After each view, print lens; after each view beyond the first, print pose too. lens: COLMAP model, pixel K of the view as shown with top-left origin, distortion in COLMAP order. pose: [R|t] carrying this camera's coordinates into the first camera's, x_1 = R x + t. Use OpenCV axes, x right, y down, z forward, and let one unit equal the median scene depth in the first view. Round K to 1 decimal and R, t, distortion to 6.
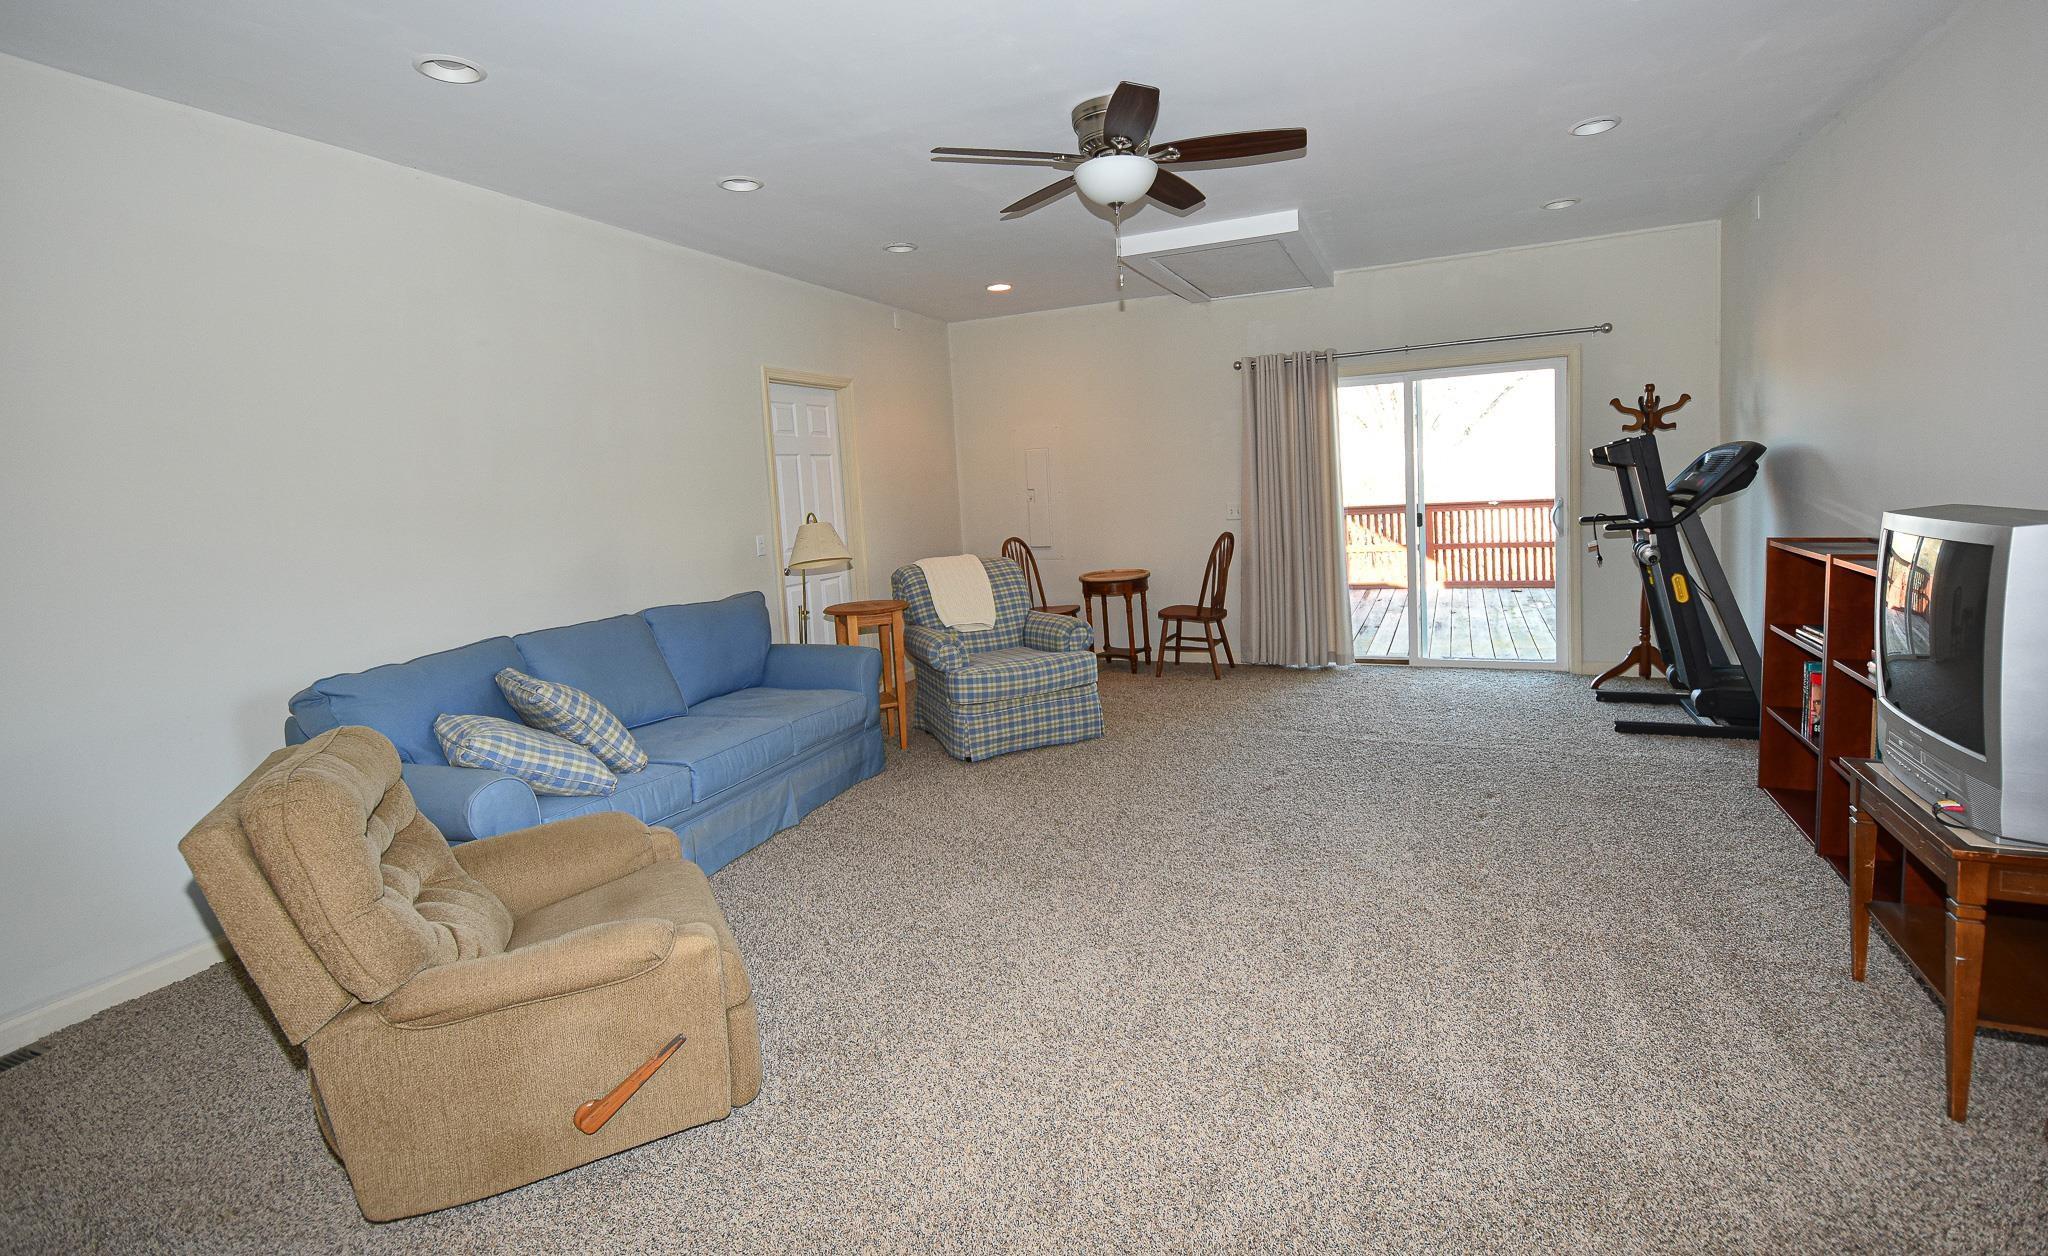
lens RADIAL K [[924.0, 0, 1050.9], [0, 924.0, 551.7], [0, 0, 1]] dist [-0.000282, -0.000088]
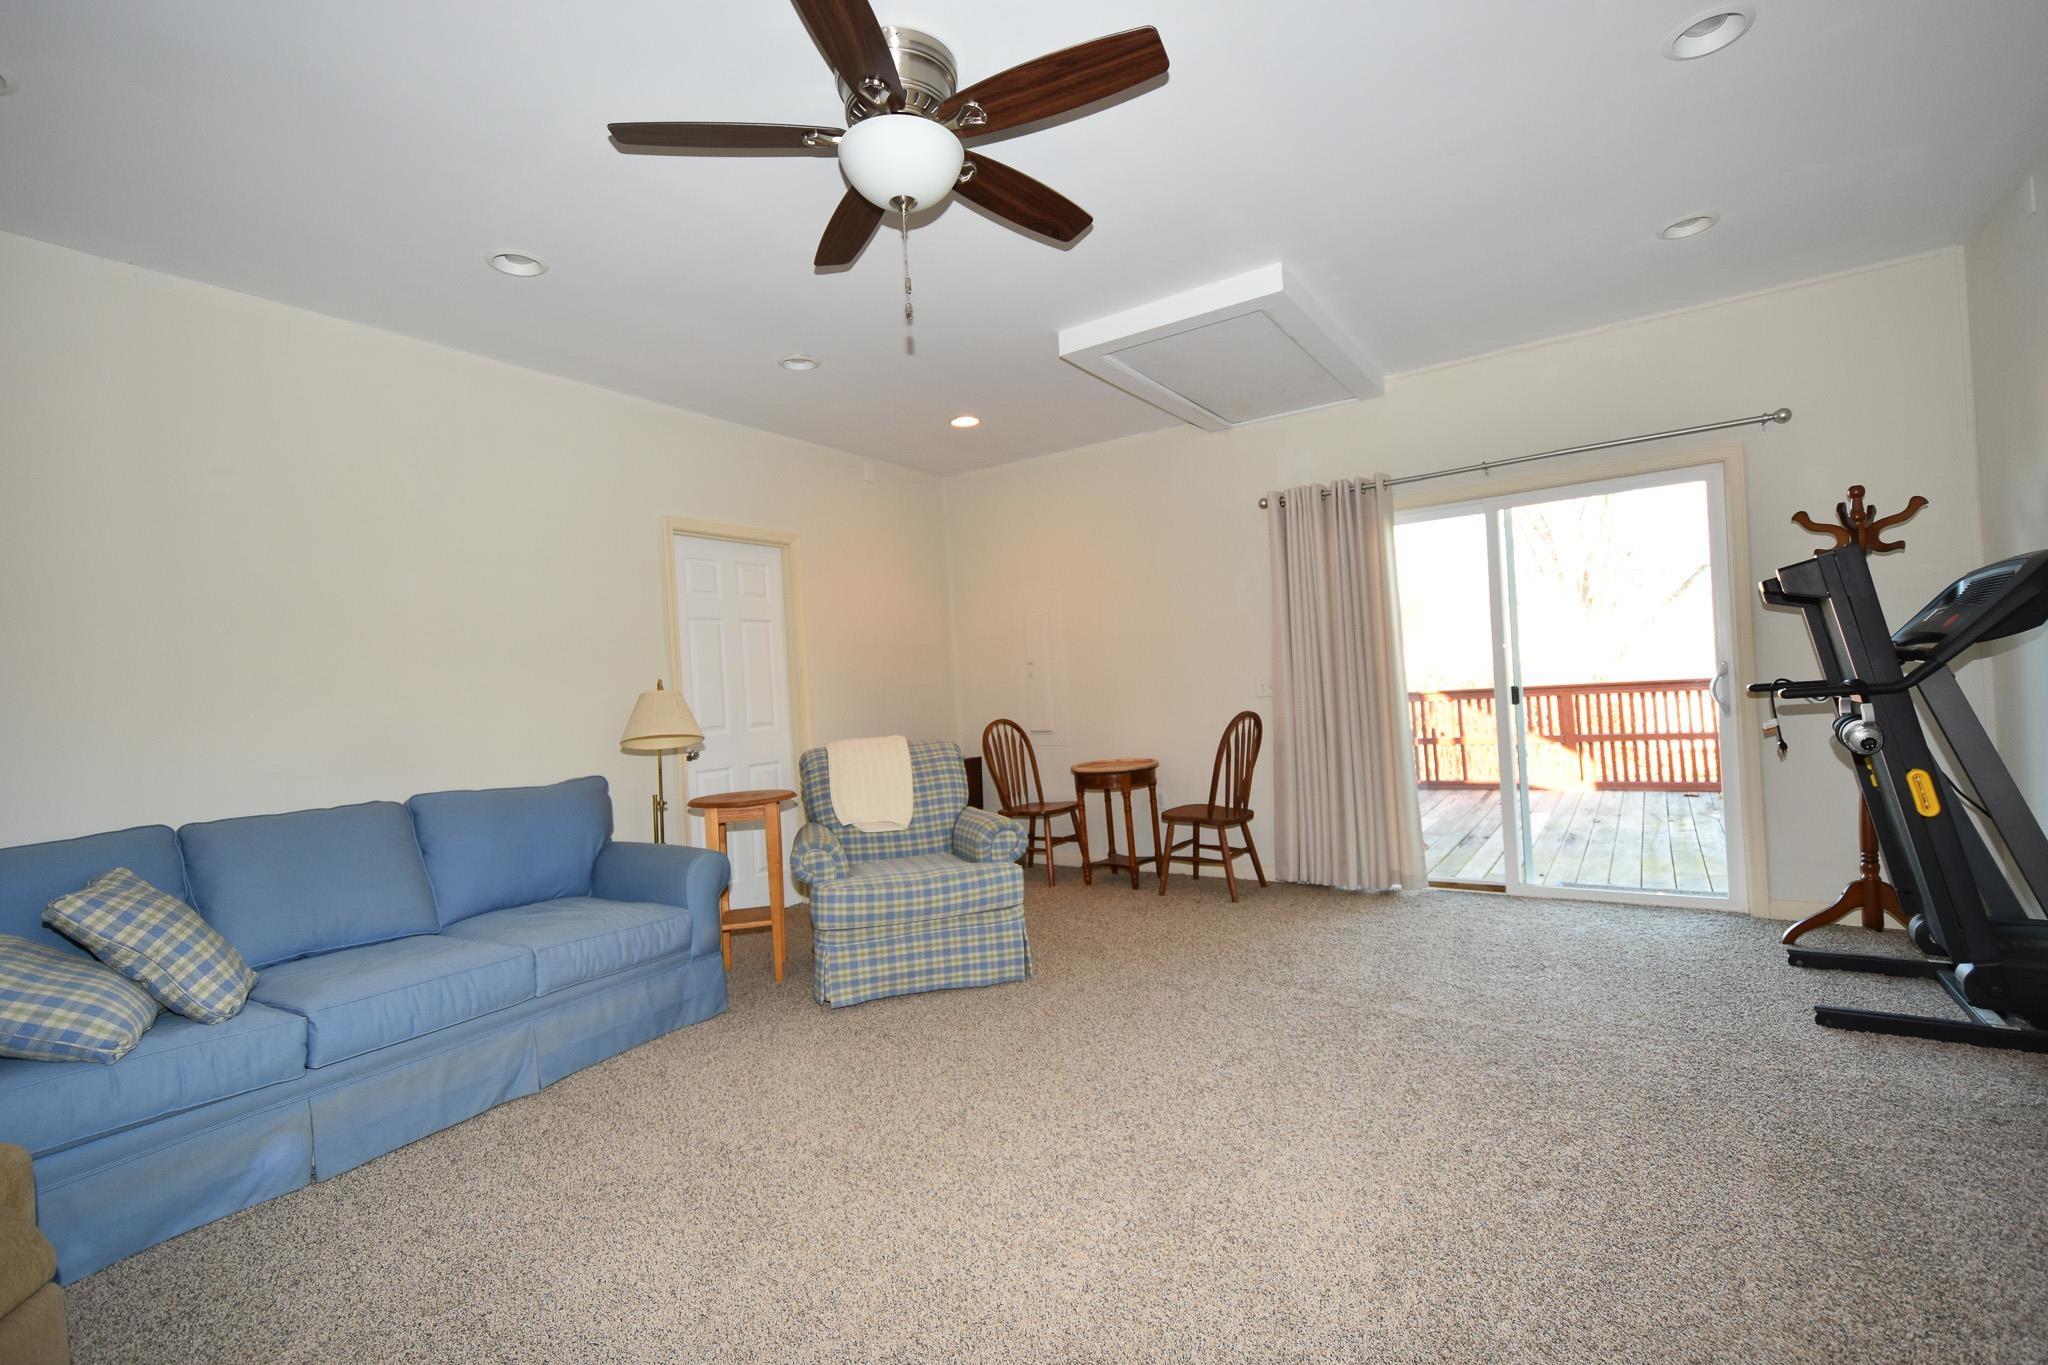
lens RADIAL K [[902.4, 0, 1024.0], [0, 902.4, 682.5], [0, 0, 1]] dist [0.010485, -0.010543]
pose [[0.981457, -0.004640, -0.191628, 0.181917], [-0.009134, 0.997439, -0.070936, 0.012446], [0.191466, 0.071371, 0.978901, 0.254807]]
